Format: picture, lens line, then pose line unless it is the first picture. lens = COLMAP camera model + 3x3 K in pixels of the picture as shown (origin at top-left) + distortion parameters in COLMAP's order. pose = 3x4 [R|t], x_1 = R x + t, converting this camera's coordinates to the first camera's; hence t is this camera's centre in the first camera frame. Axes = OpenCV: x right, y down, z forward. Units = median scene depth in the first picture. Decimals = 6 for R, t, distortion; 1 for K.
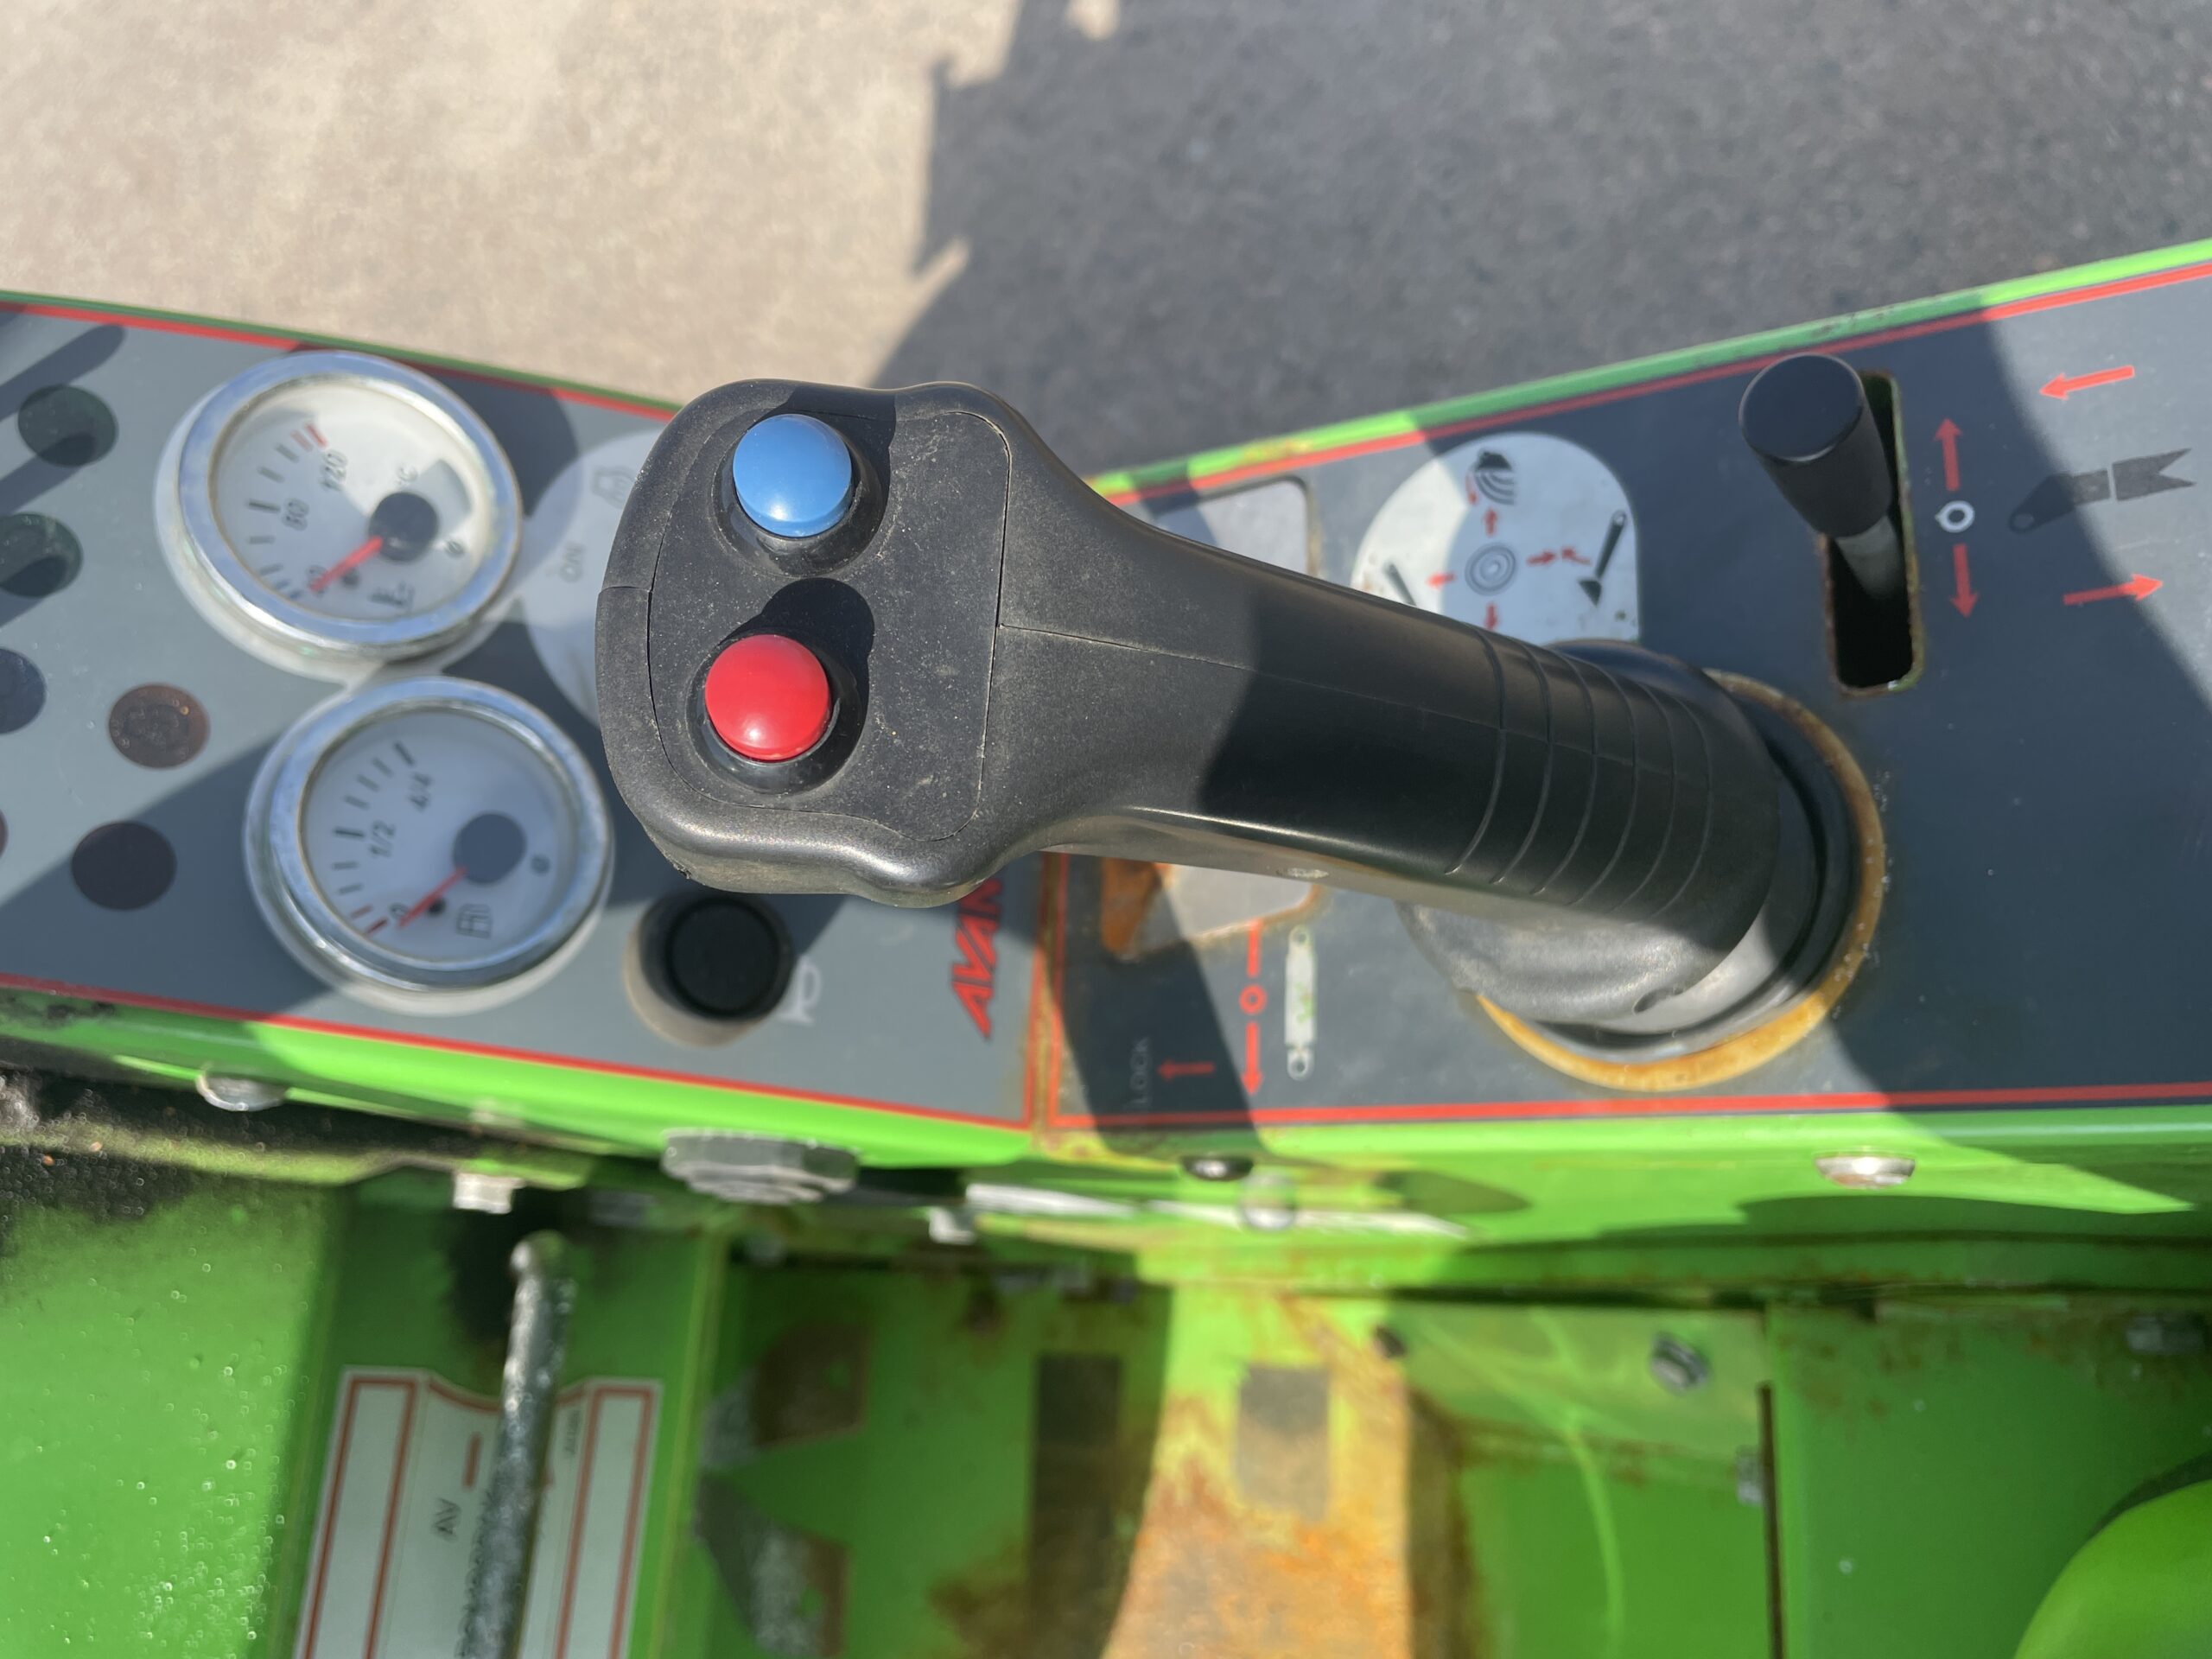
lens RADIAL K [[1680.0, 0, 1100.9], [0, 1680.0, 828.5], [0, 0, 1]] dist [0.083634, -0.110463]
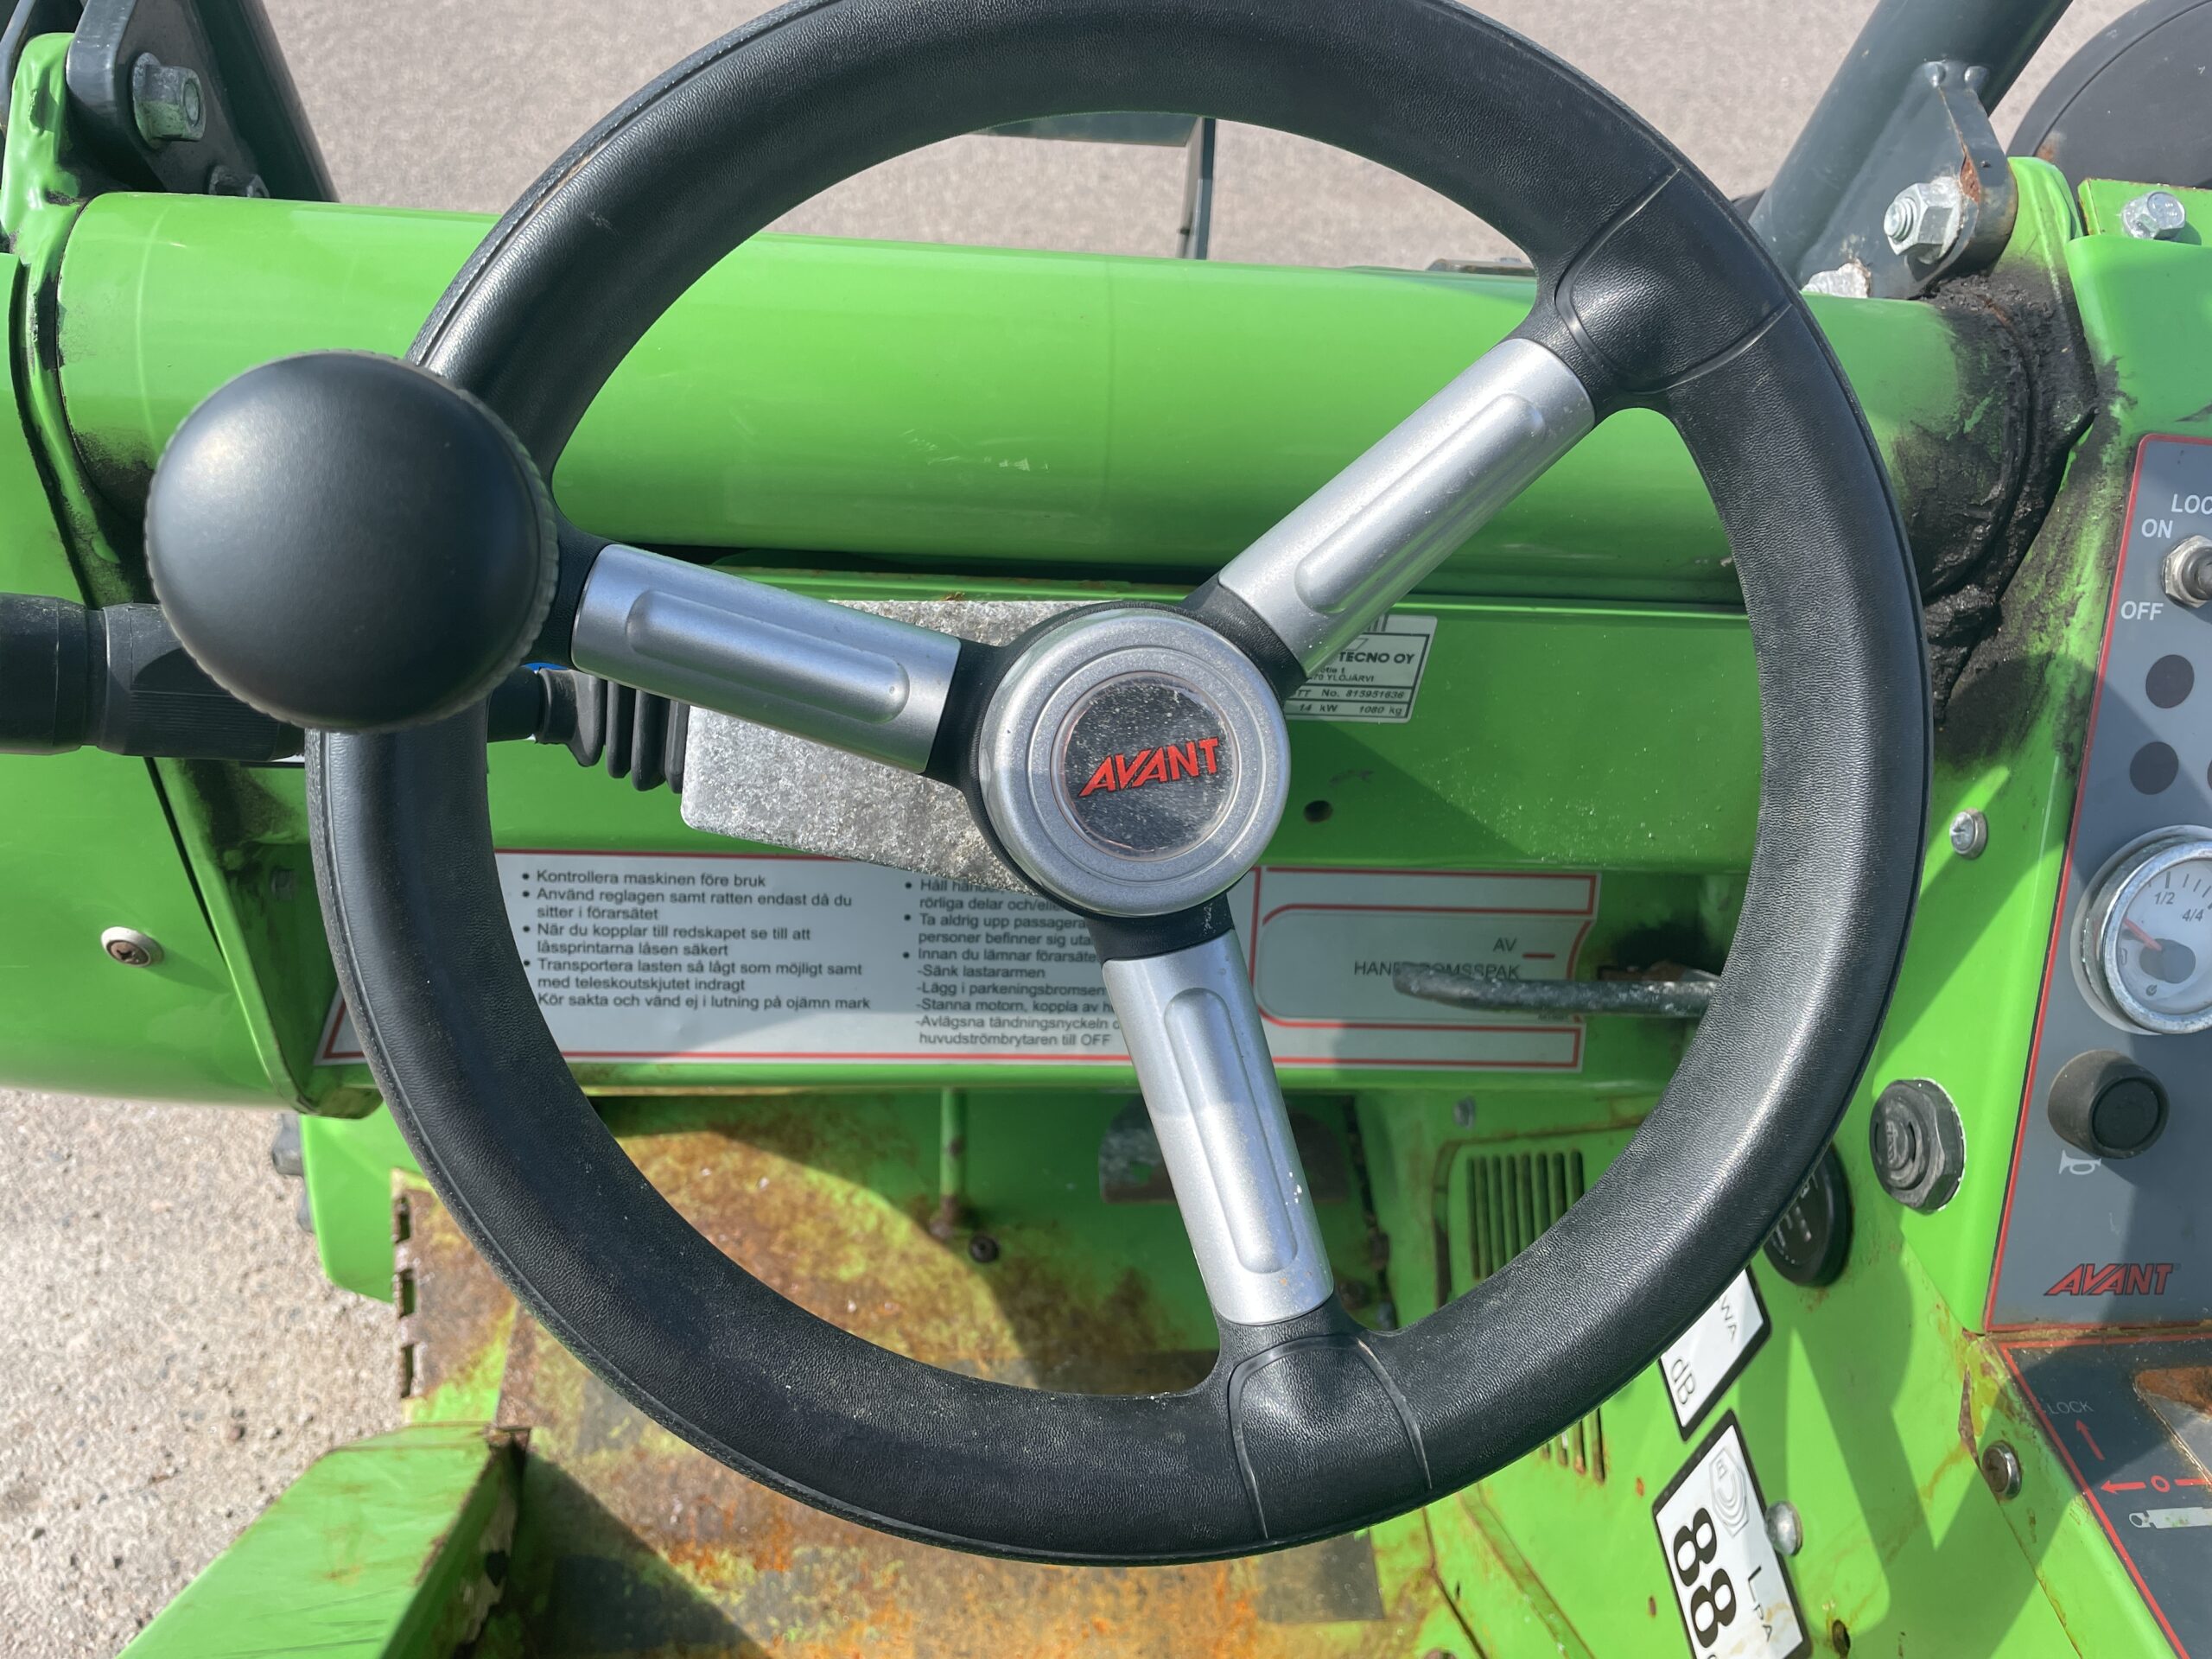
lens RADIAL K [[1680.0, 0, 1163.0], [0, 1680.0, 856.3], [0, 0, 1]] dist [0.083634, -0.110463]
pose [[0.080490, 0.949416, -0.303531, -0.042035], [-0.986752, 0.118933, 0.110343, 0.693867], [0.140861, 0.290628, 0.946411, -0.617763]]
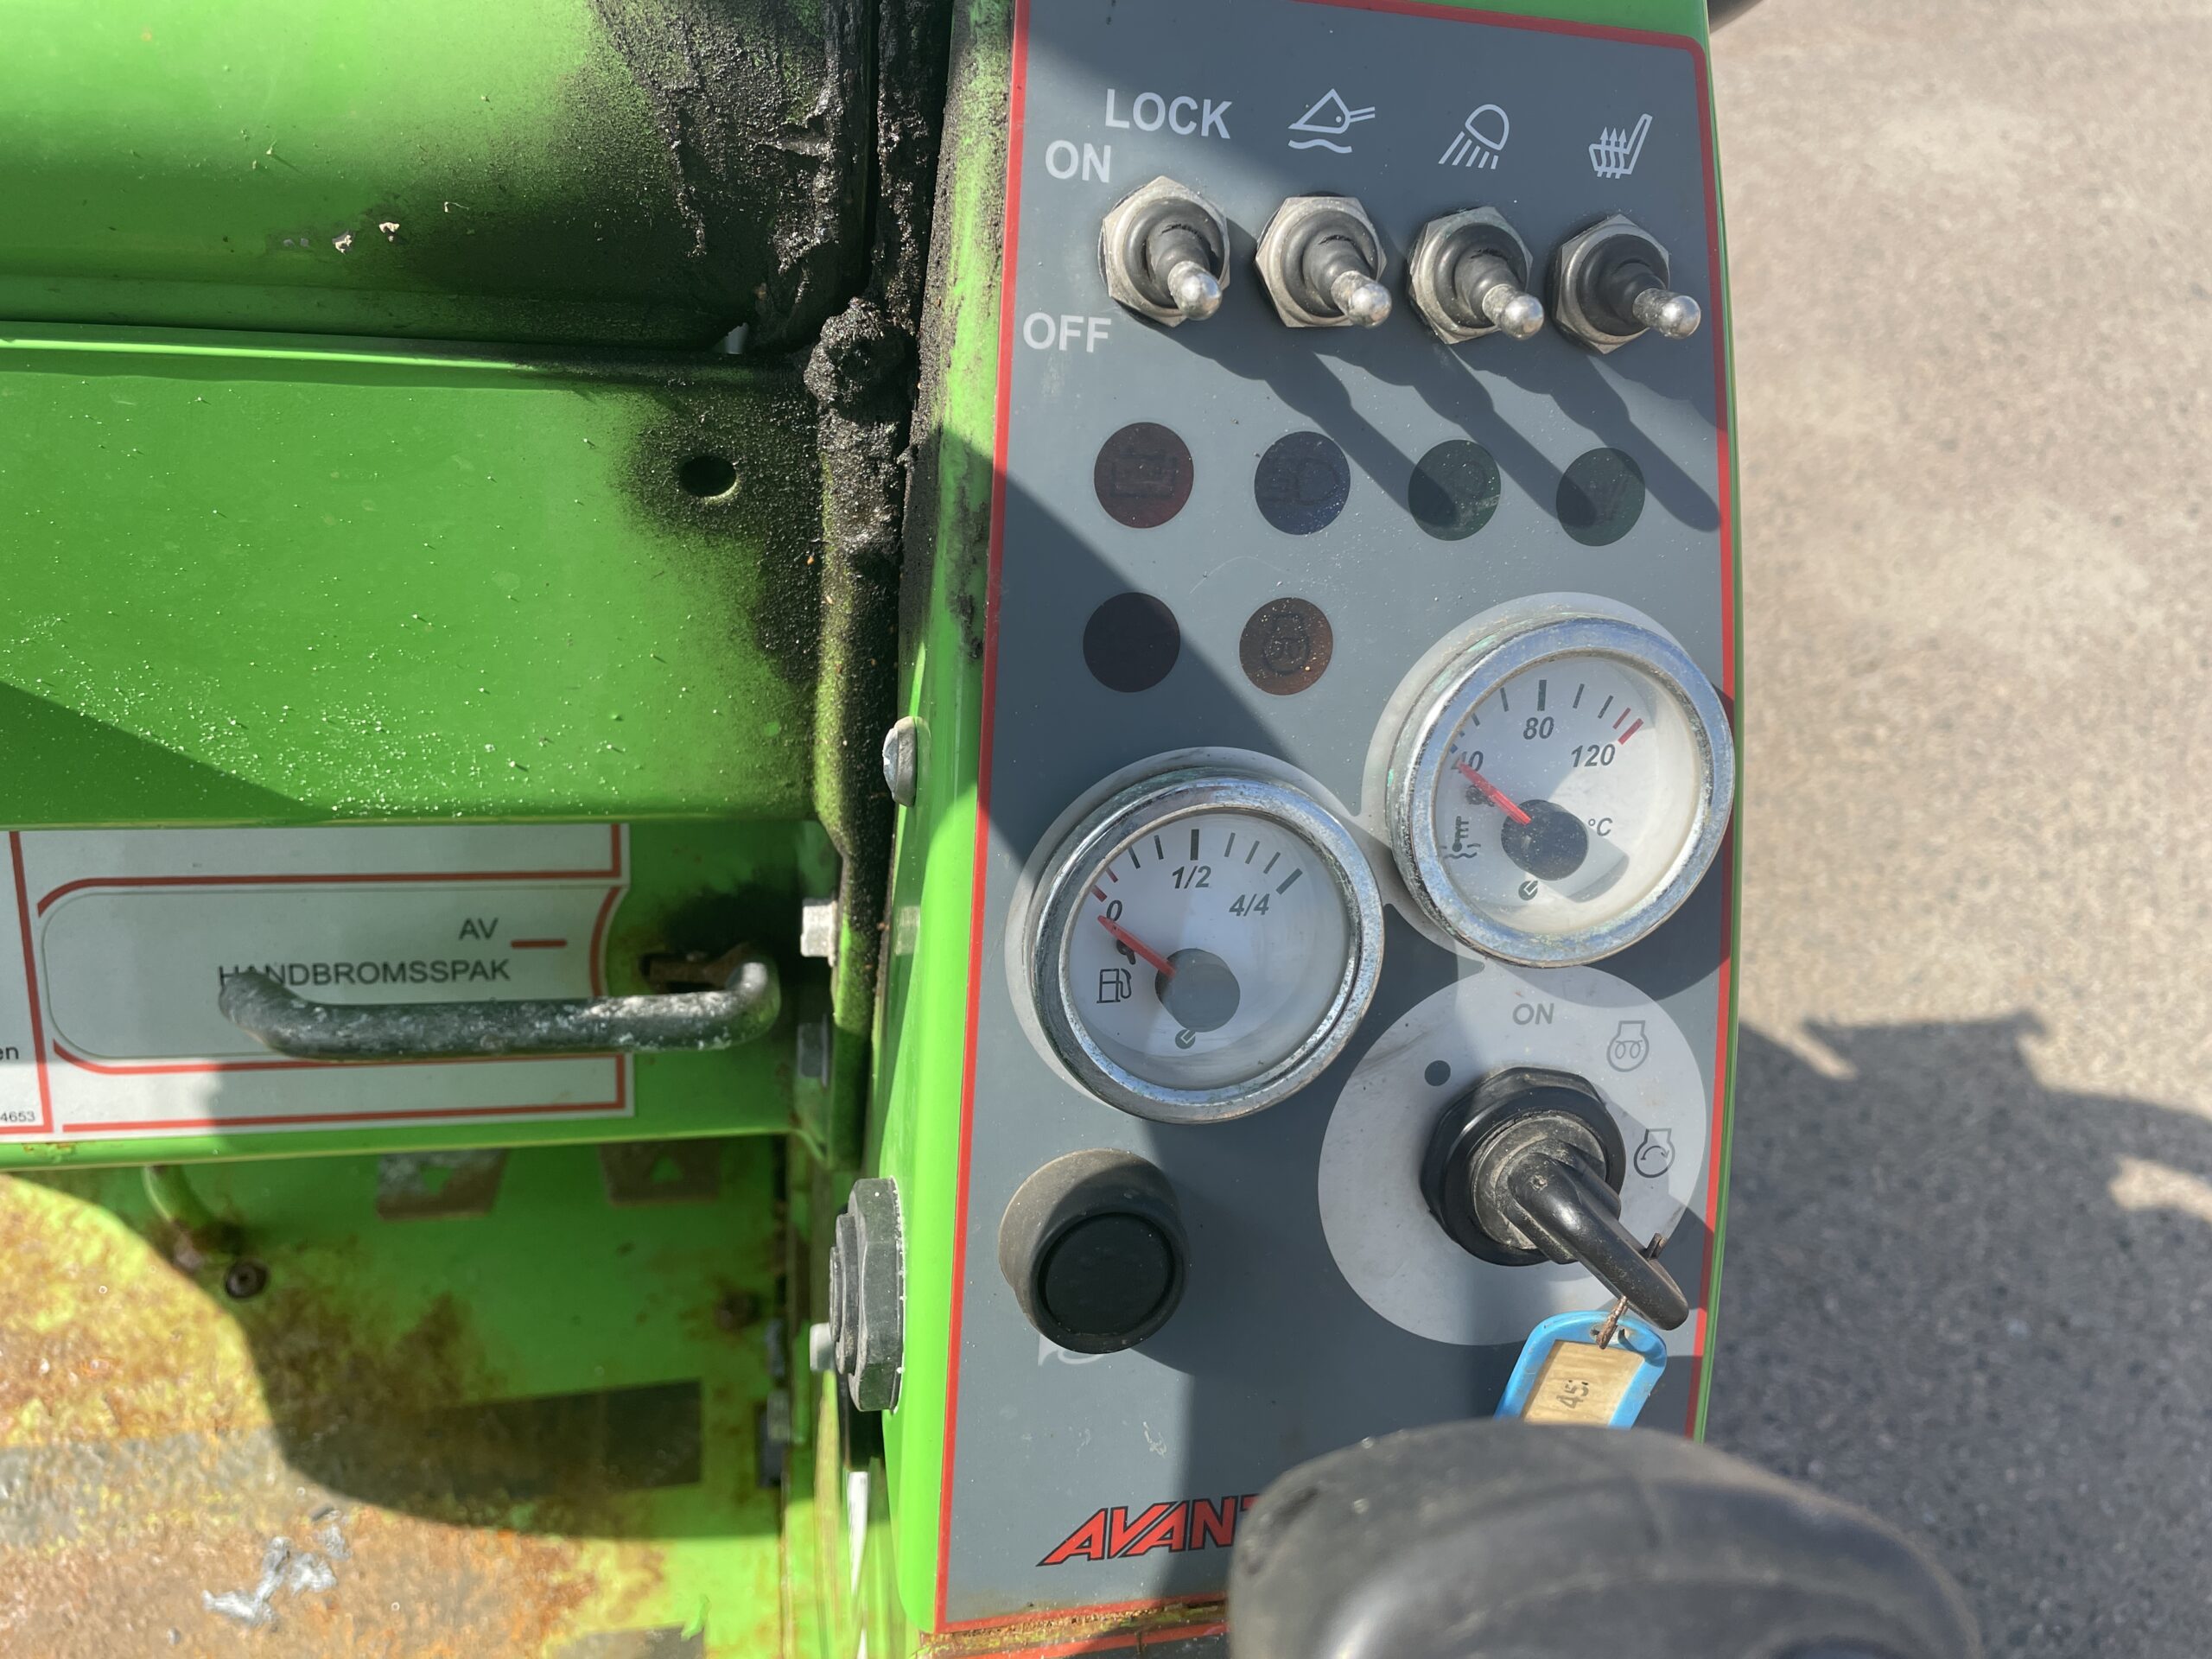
lens RADIAL K [[1680.0, 0, 1115.3], [0, 1680.0, 851.1], [0, 0, 1]] dist [0.083634, -0.110463]
pose [[0.123431, 0.966210, -0.226282, -0.220842], [-0.989508, 0.137090, 0.045611, 0.004230], [0.075090, 0.218278, 0.972993, 0.124381]]
